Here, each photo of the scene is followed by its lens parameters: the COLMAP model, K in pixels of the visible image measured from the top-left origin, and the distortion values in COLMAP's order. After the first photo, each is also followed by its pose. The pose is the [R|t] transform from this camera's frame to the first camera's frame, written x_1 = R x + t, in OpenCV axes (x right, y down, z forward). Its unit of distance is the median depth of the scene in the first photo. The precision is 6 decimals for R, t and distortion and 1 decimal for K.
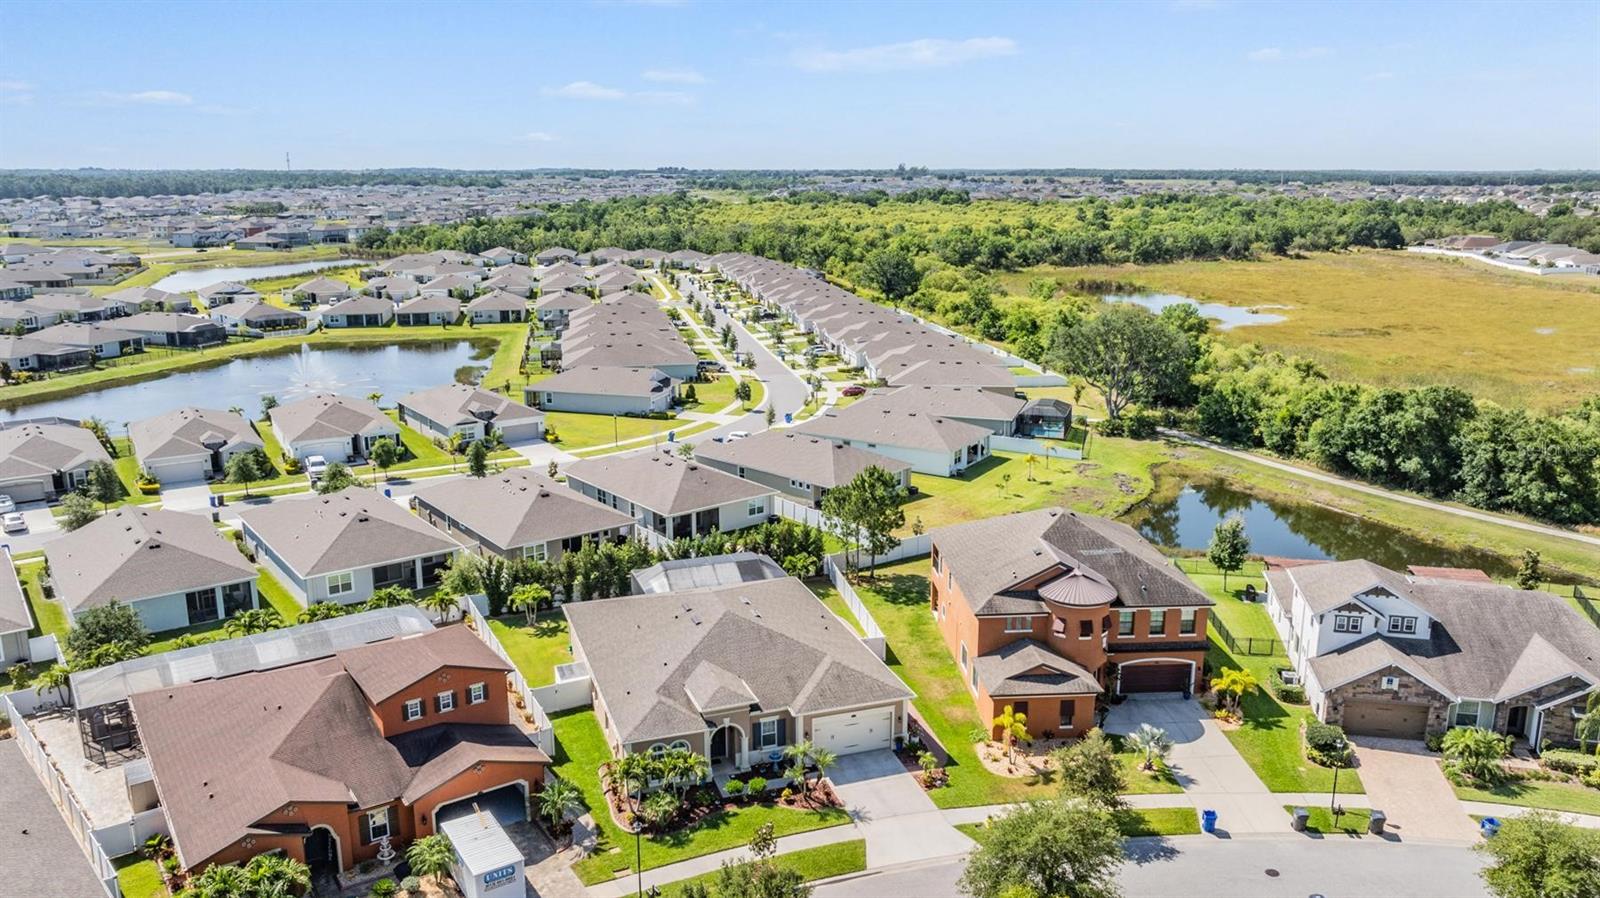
lens RADIAL K [[1177.5, 0, 807.6], [0, 1177.5, 438.4], [0, 0, 1]] dist [-0.017159, -0.003654]
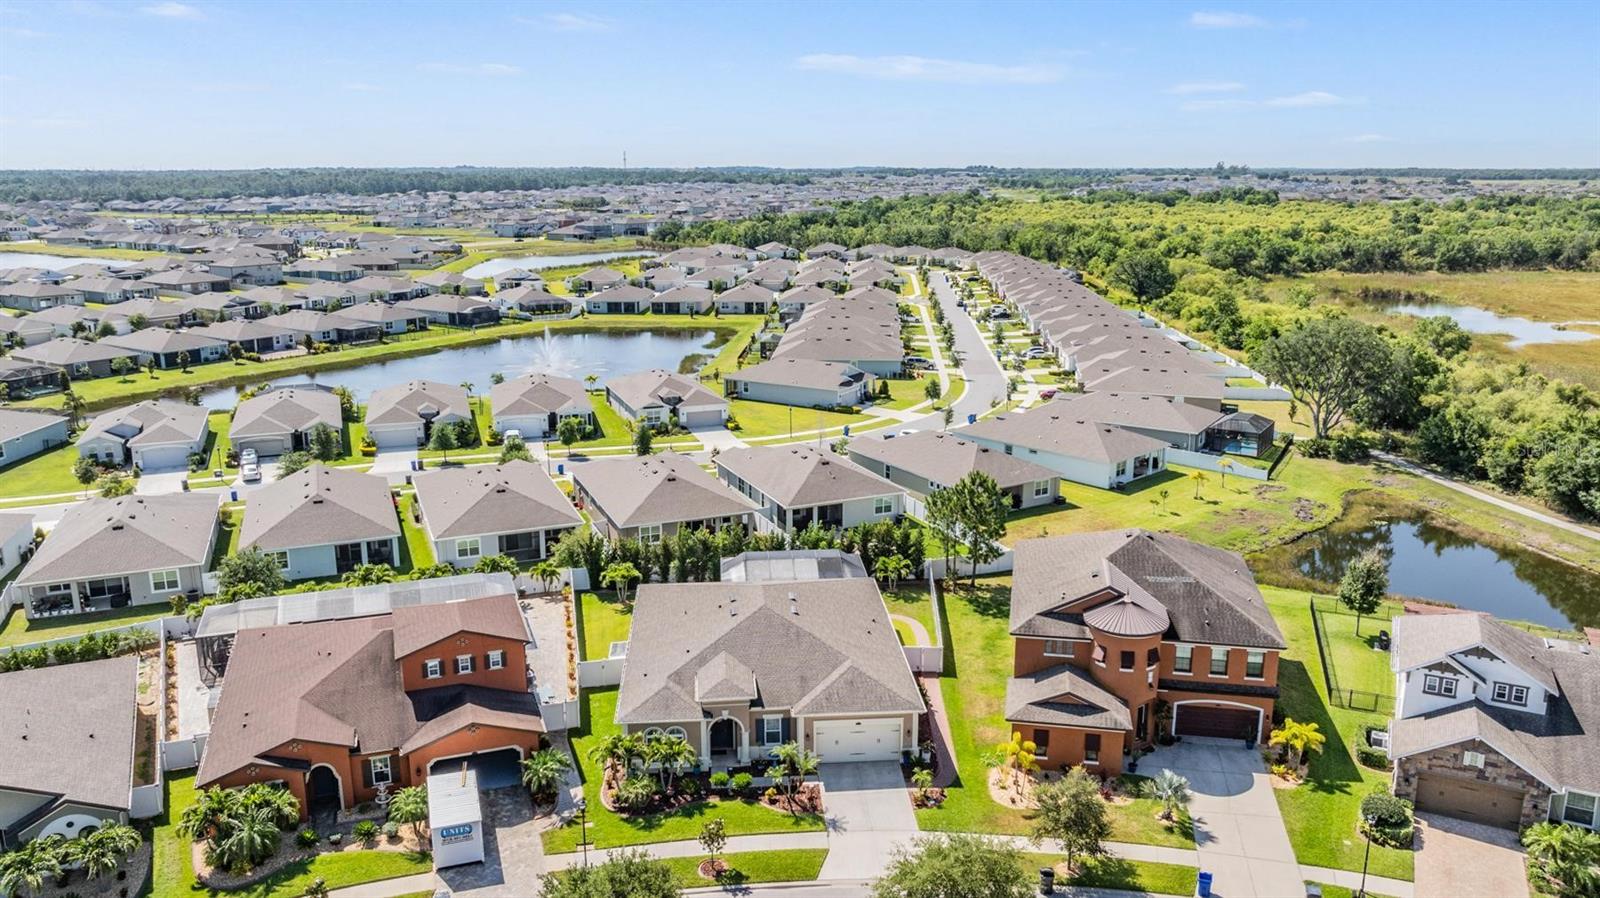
lens RADIAL K [[1160.7, 0, 808.7], [0, 1160.7, 443.9], [0, 0, 1]] dist [-0.017203, -0.004134]
pose [[0.966568, 0.058582, -0.249627, 0.183323], [-0.056368, 0.998282, 0.016017, -0.008052], [0.250136, -0.001410, 0.968210, 0.043763]]
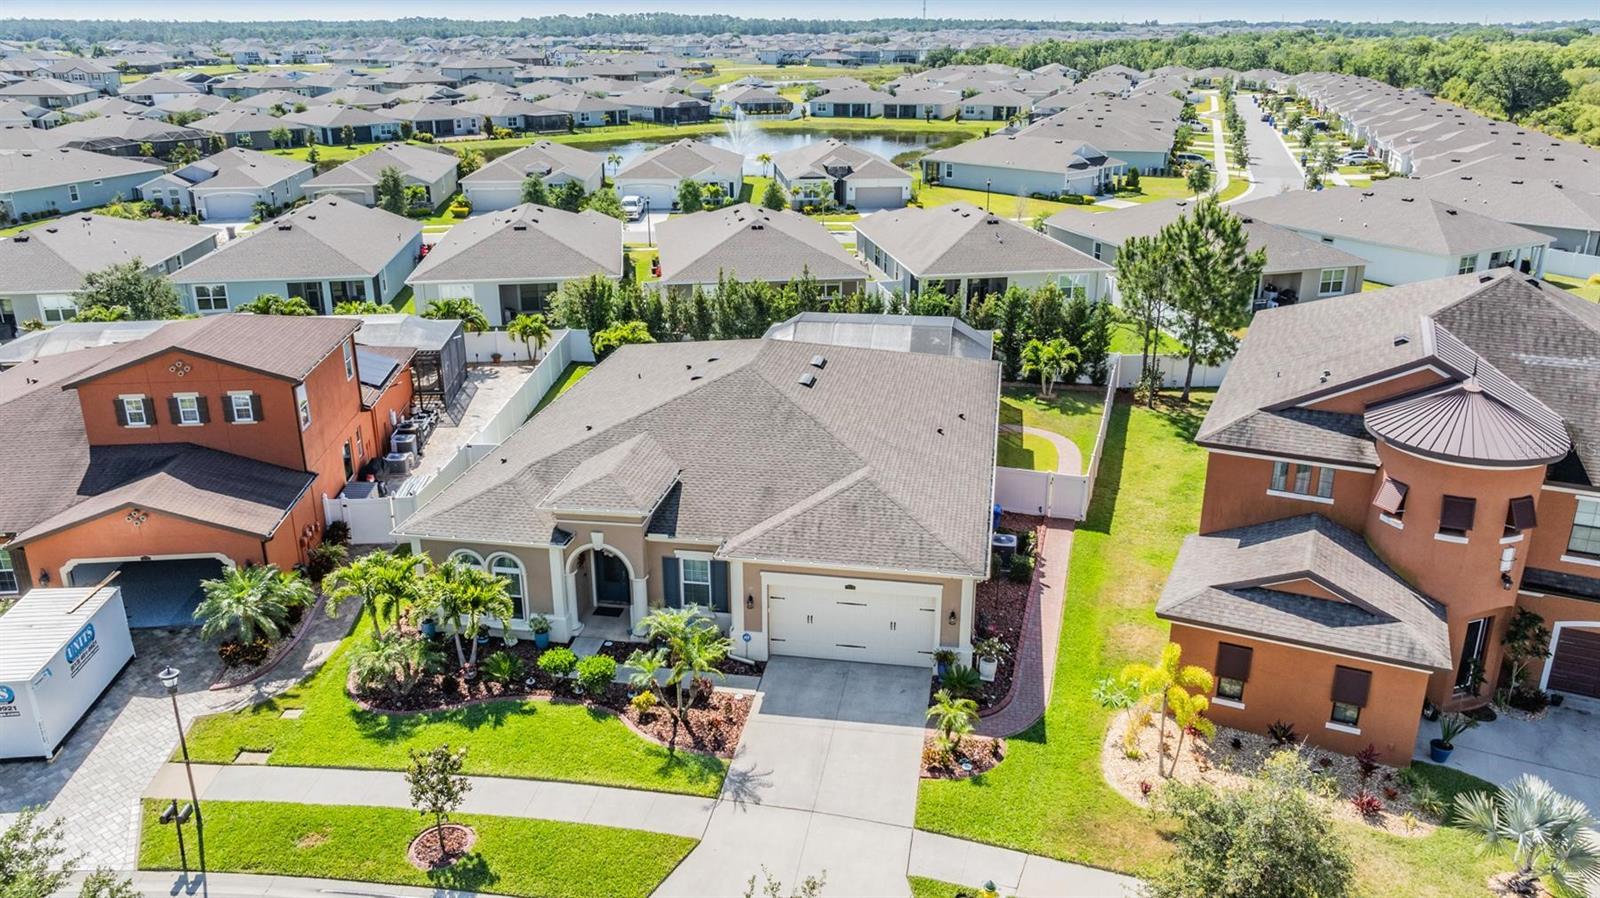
lens RADIAL K [[1176.2, 0, 806.5], [0, 1176.2, 439.5], [0, 0, 1]] dist [-0.019980, -0.002188]
pose [[0.872375, 0.162077, -0.461186, 0.192511], [-0.108357, 0.984080, 0.140874, 0.088258], [0.476676, -0.072922, 0.876049, 0.460362]]
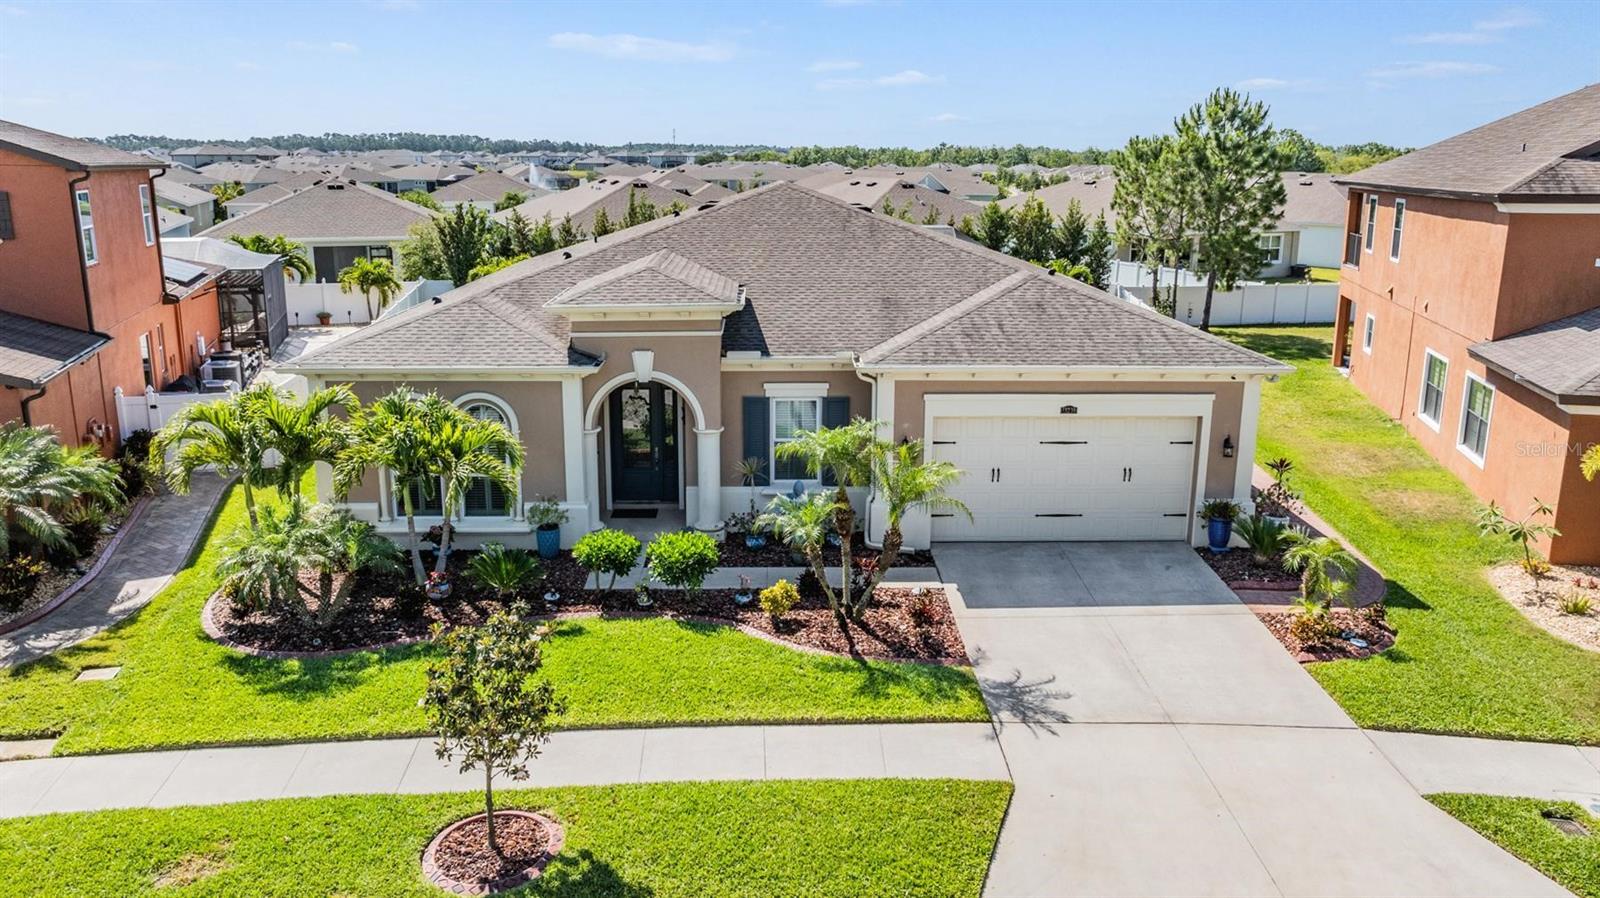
lens RADIAL K [[1192.3, 0, 807.5], [0, 1192.3, 438.0], [0, 0, 1]] dist [-0.017879, -0.006100]
pose [[0.953649, 0.075977, -0.291172, 0.052759], [-0.074625, 0.997087, 0.015763, 0.196948], [0.291522, 0.006697, 0.956541, 0.552793]]
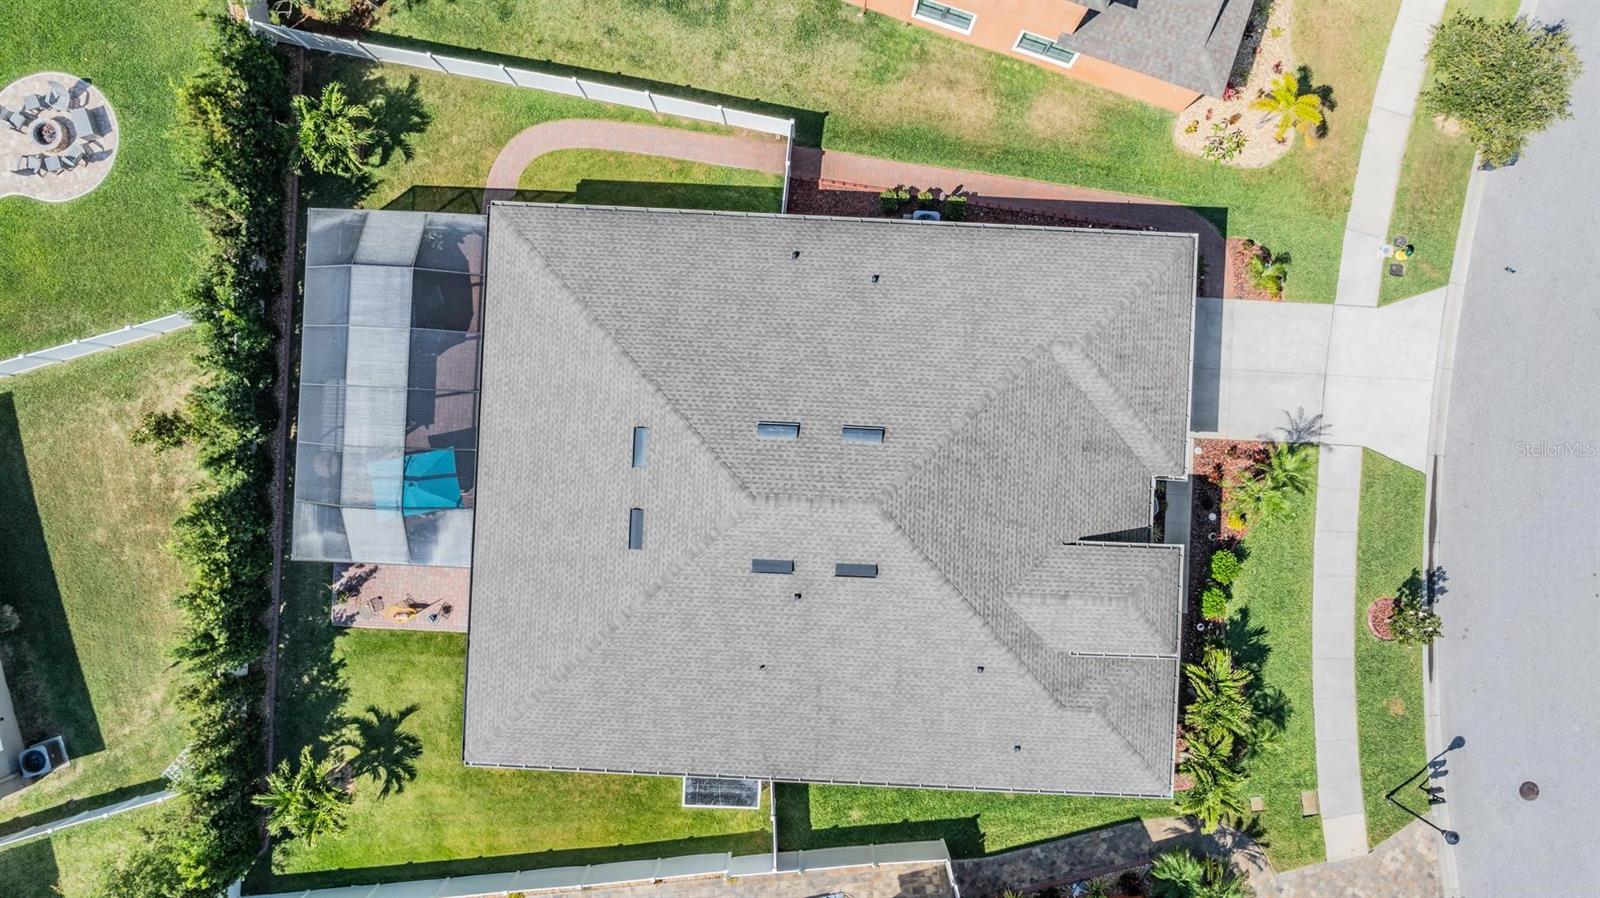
lens RADIAL K [[1160.7, 0, 808.7], [0, 1160.7, 443.9], [0, 0, 1]] dist [-0.017203, -0.004134]
pose [[0.376562, -0.926390, 0.001747, -0.049727], [0.201995, 0.083948, 0.975782, -0.260515], [-0.904101, -0.367089, 0.218737, 0.824689]]
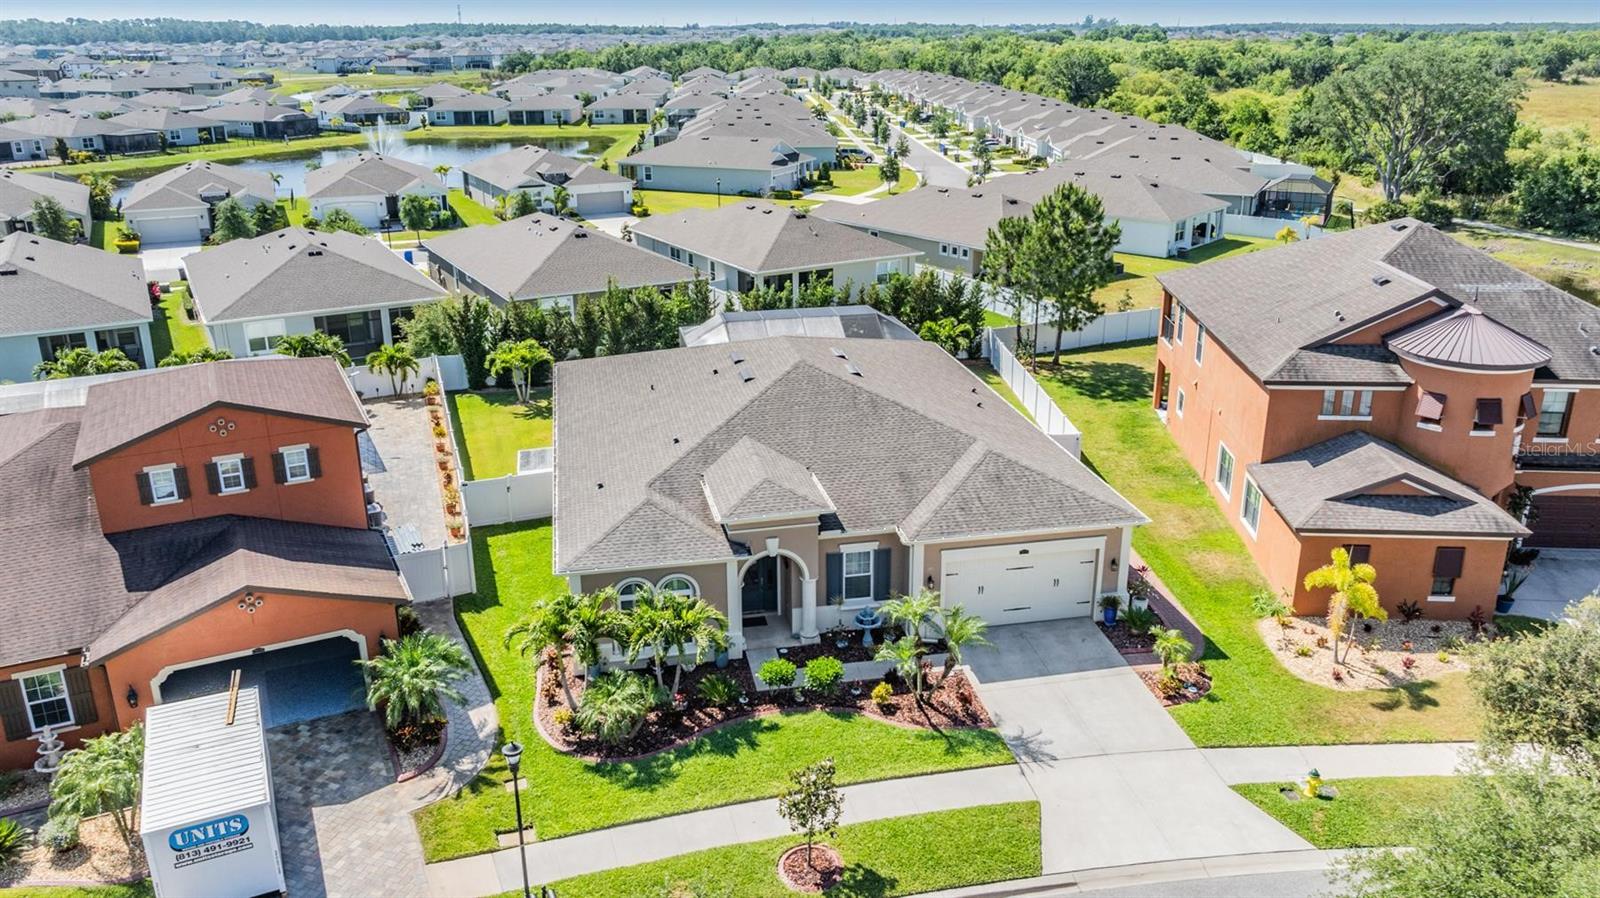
lens RADIAL K [[1192.3, 0, 807.5], [0, 1192.3, 438.0], [0, 0, 1]] dist [-0.017879, -0.006100]
pose [[0.989939, 0.042322, -0.135014, 0.011043], [-0.027693, 0.993717, 0.108442, 0.107358], [0.138755, -0.103612, 0.984892, 0.387717]]
